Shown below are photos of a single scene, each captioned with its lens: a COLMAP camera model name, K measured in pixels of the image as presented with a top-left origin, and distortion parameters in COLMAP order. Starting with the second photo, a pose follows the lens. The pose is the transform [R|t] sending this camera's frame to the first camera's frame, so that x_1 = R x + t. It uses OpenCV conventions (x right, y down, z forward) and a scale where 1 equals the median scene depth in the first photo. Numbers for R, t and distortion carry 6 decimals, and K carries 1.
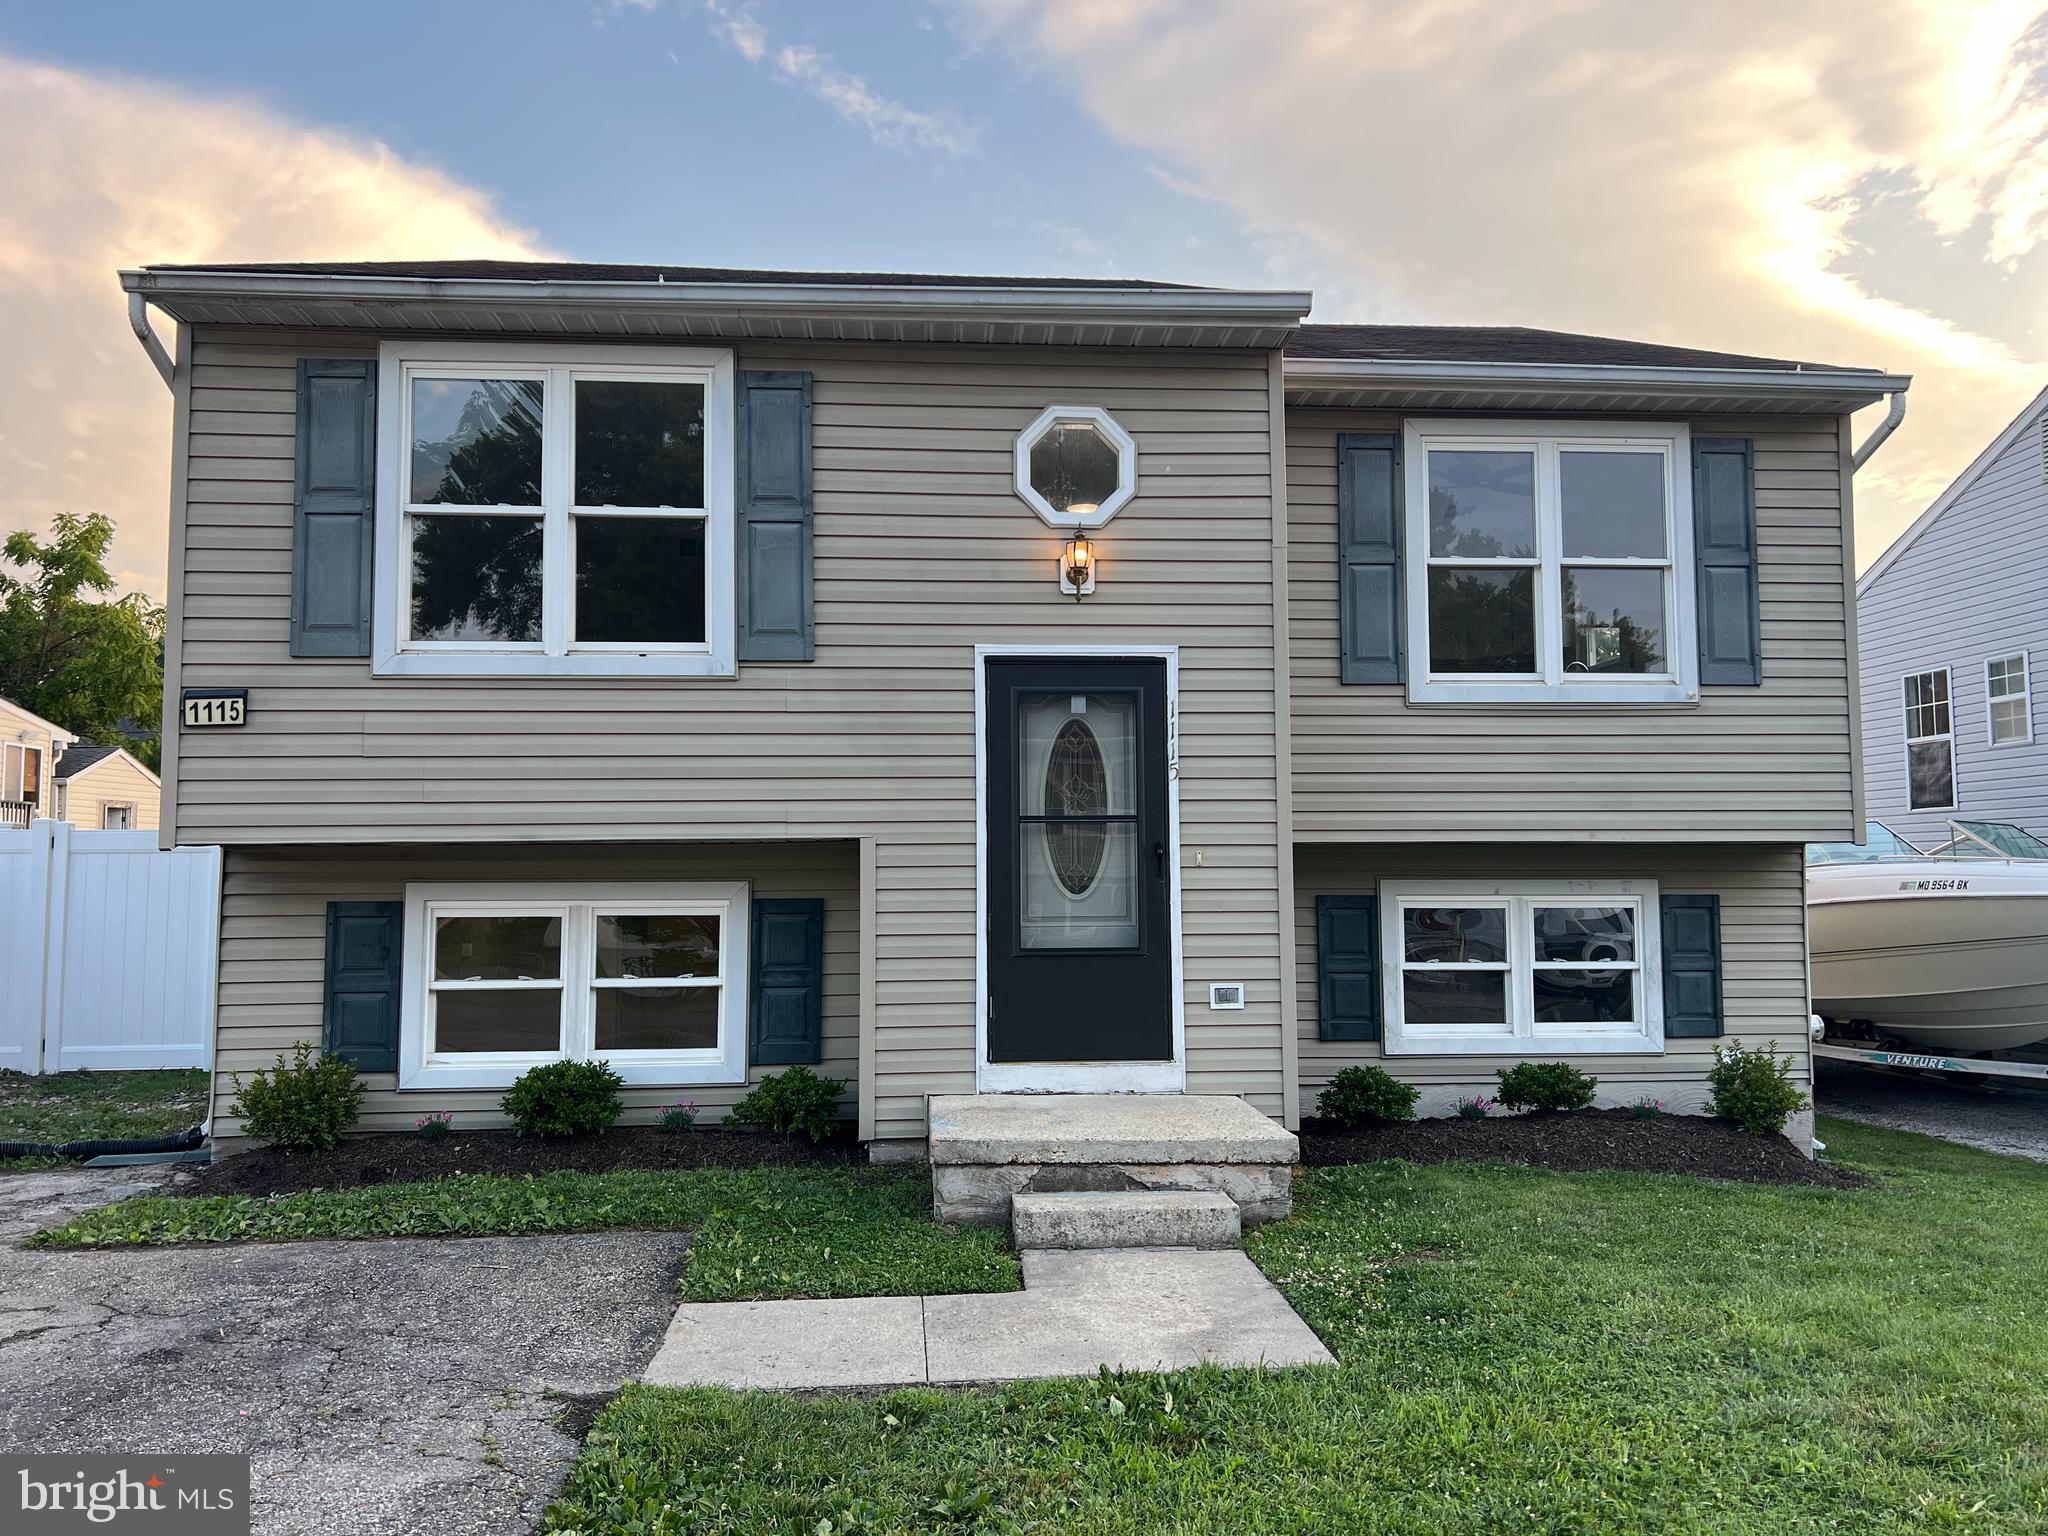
lens RADIAL K [[1545.0, 0, 1047.2], [0, 1545.0, 773.5], [0, 0, 1]] dist [0.115062, -0.174005]
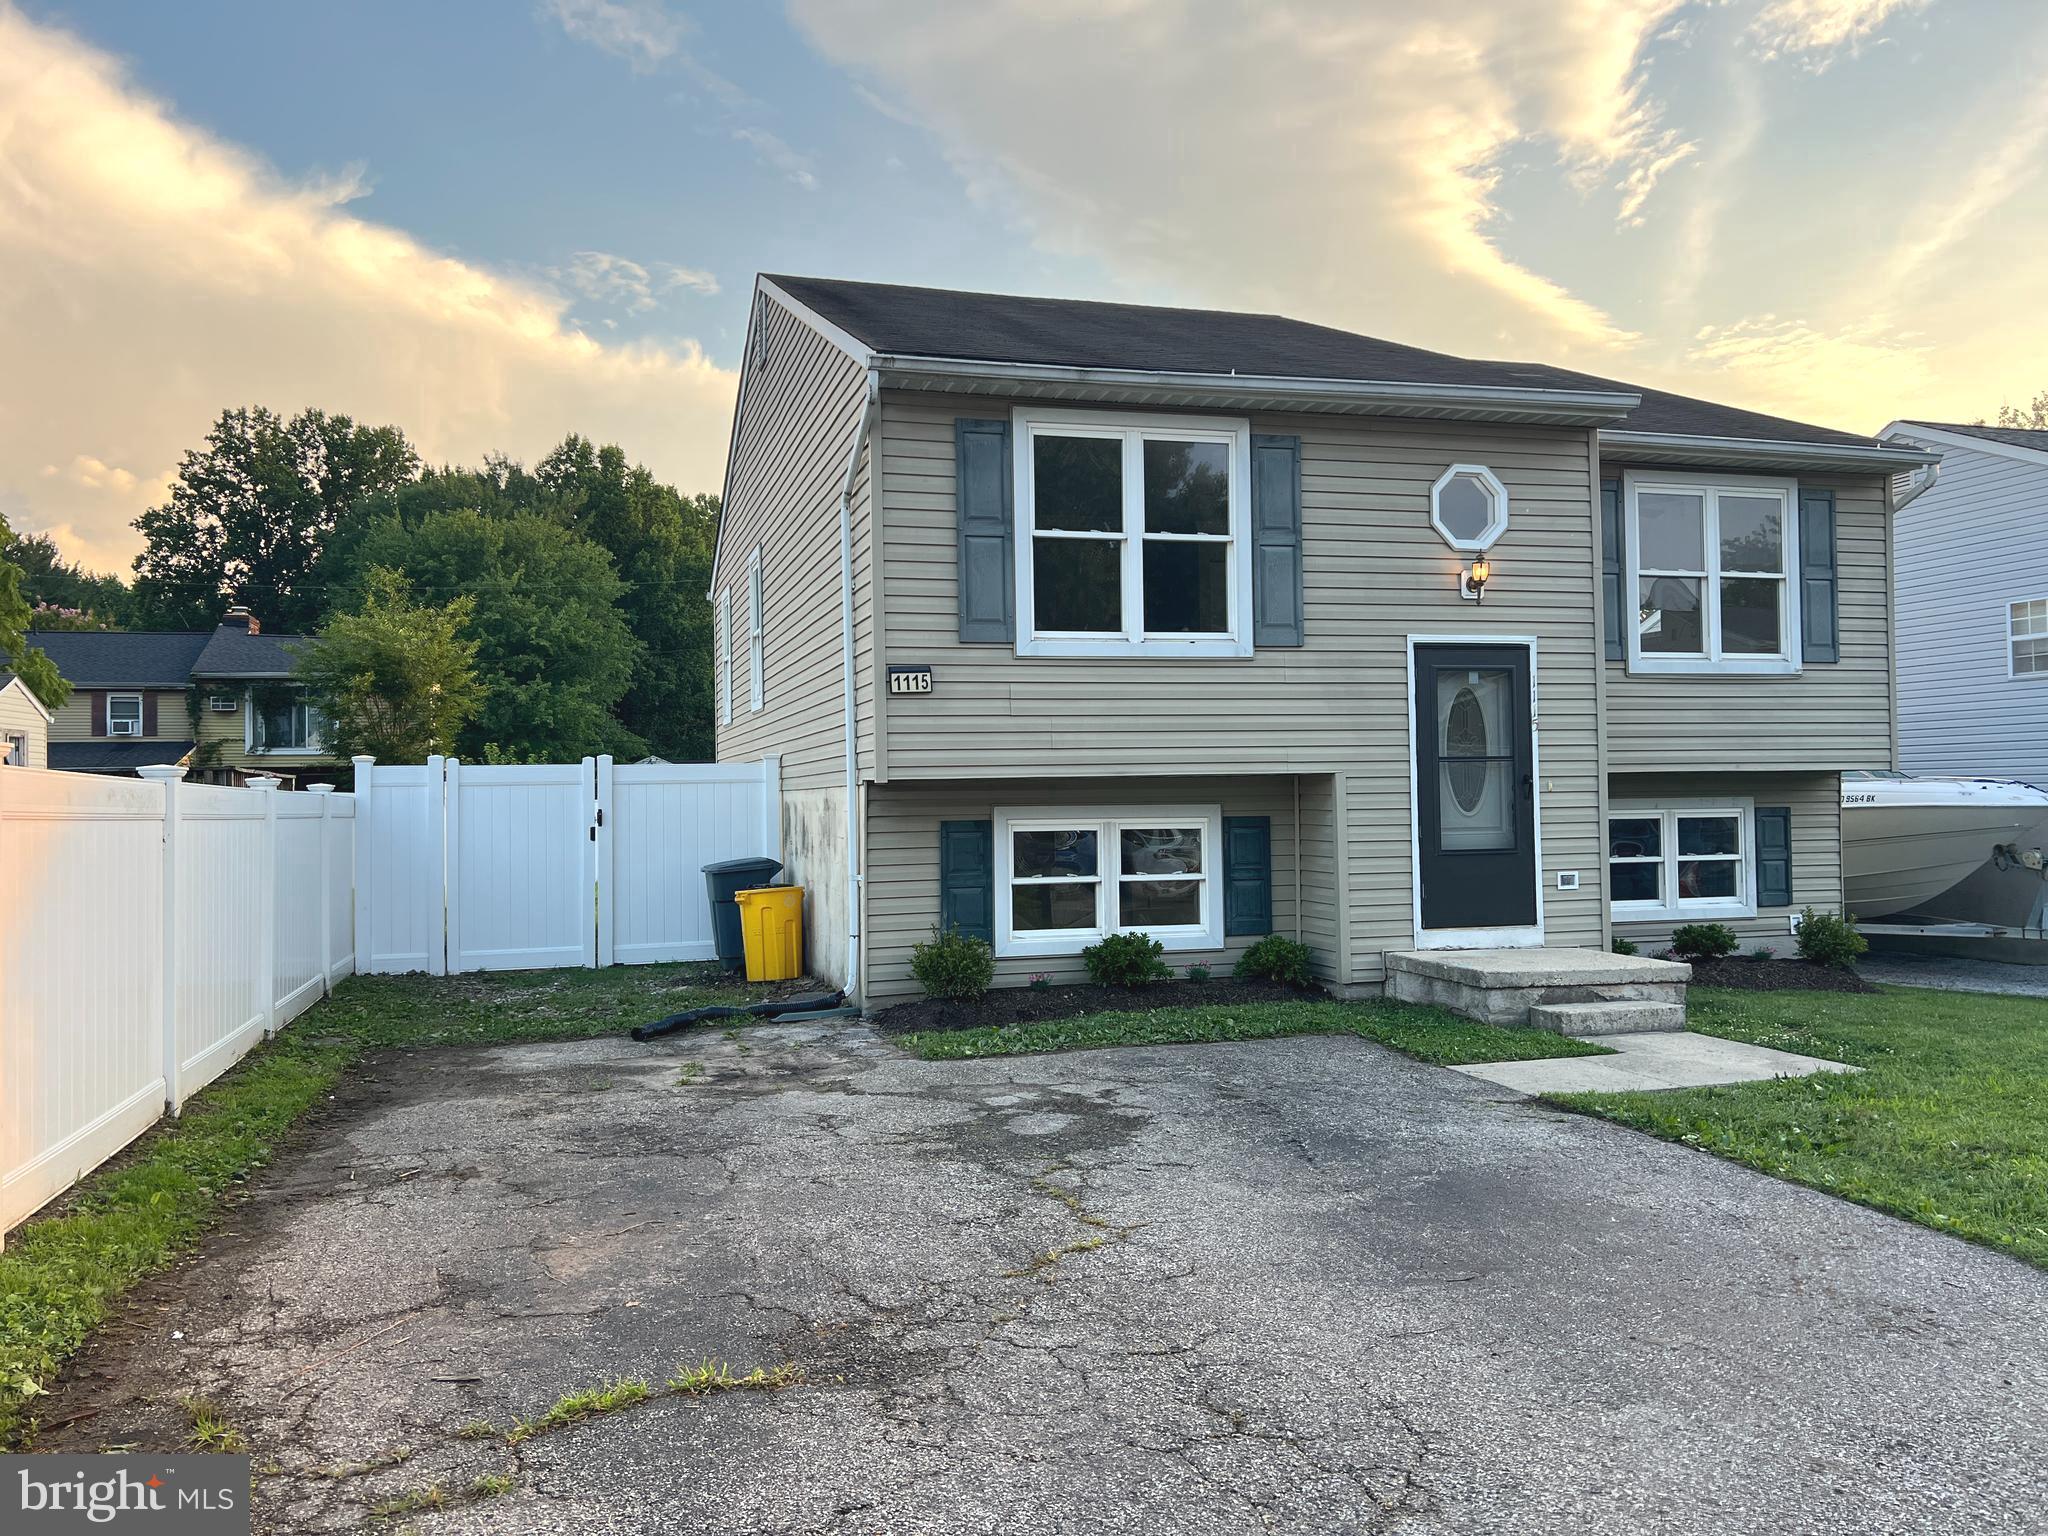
lens RADIAL K [[1551.6, 0, 1017.4], [0, 1551.6, 778.4], [0, 0, 1]] dist [0.109160, -0.175349]
pose [[0.979269, -0.006336, 0.202464, -0.670310], [-0.004461, 0.998594, 0.052827, -0.026154], [-0.202514, -0.052635, 0.977864, -0.318440]]
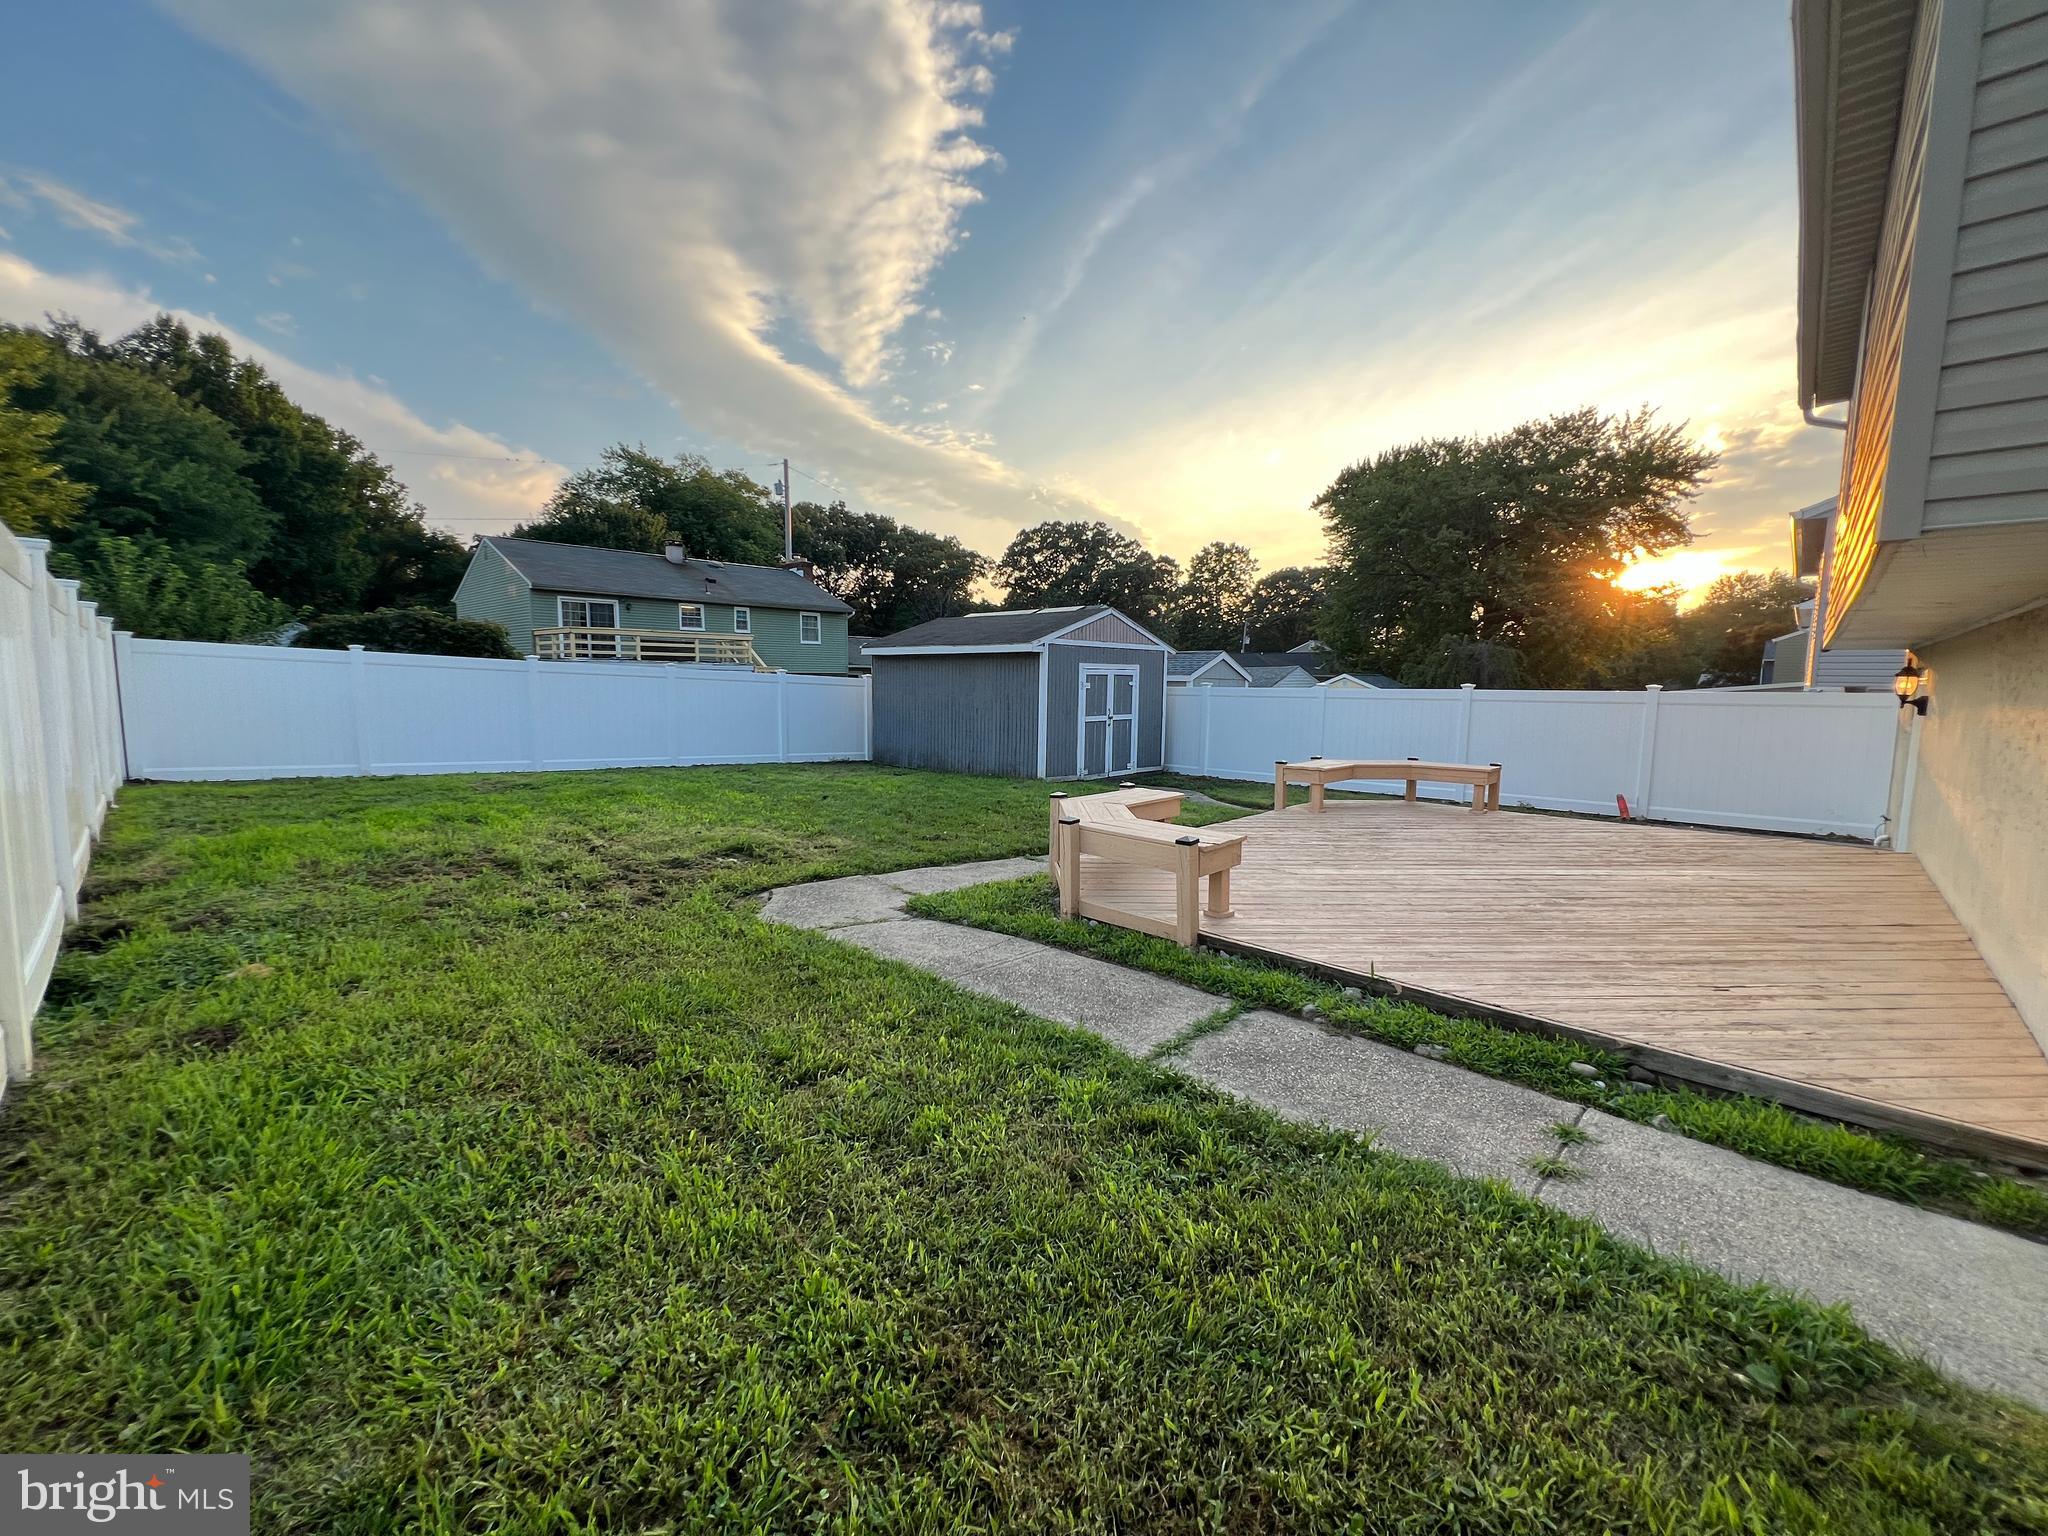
lens RADIAL K [[823.1, 0, 1020.4], [0, 823.1, 764.9], [0, 0, 1]] dist [0.001411, 0.000076]
pose [[0.744389, -0.055440, 0.665441, -1.051265], [-0.059961, 0.986972, 0.149303, 0.185902], [-0.665049, -0.151040, 0.731367, 2.248850]]
